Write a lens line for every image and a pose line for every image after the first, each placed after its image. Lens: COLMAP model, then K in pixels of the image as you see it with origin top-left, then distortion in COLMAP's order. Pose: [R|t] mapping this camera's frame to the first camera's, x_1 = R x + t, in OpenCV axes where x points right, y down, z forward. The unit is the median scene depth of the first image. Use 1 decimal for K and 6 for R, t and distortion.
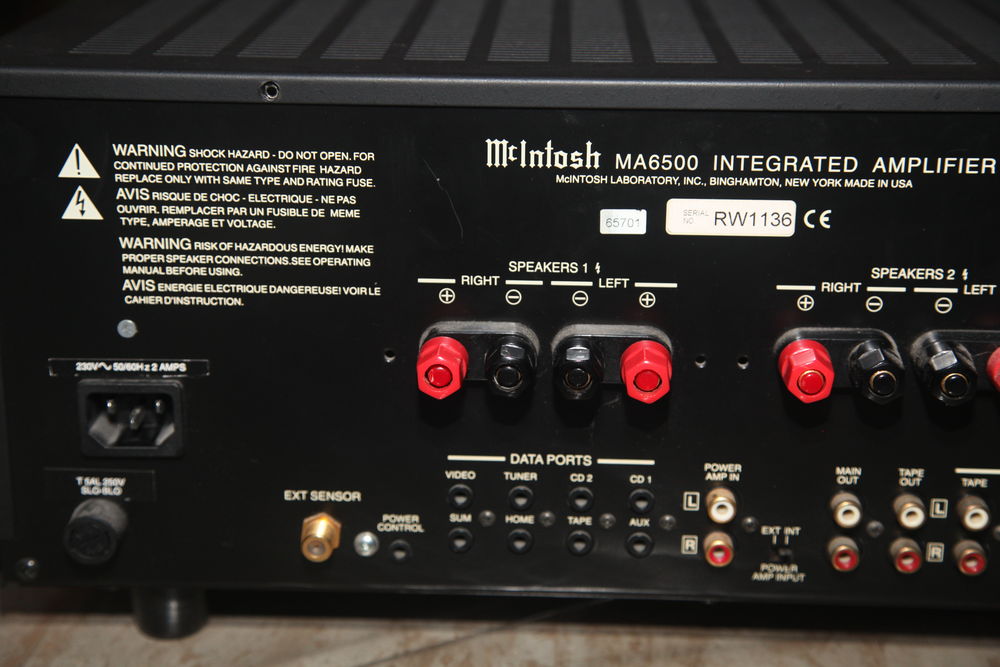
lens RADIAL K [[1815.1, 0, 500.0], [0, 1815.1, 333.5], [0, 0, 1]] dist [0.234174, -0.438379]
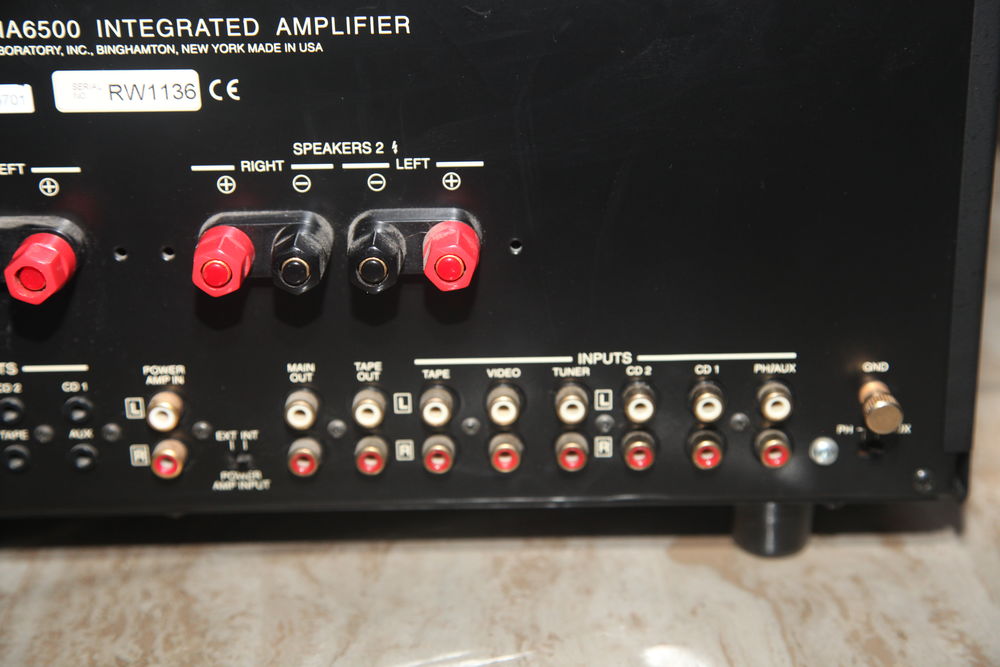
lens RADIAL K [[1815.1, 0, 500.0], [0, 1815.1, 333.5], [0, 0, 1]] dist [0.234174, -0.438379]
pose [[0.999237, -0.038933, -0.003124, 0.303662], [0.039054, 0.997131, 0.064841, 0.003276], [0.000591, -0.064914, 0.997891, 0.099025]]
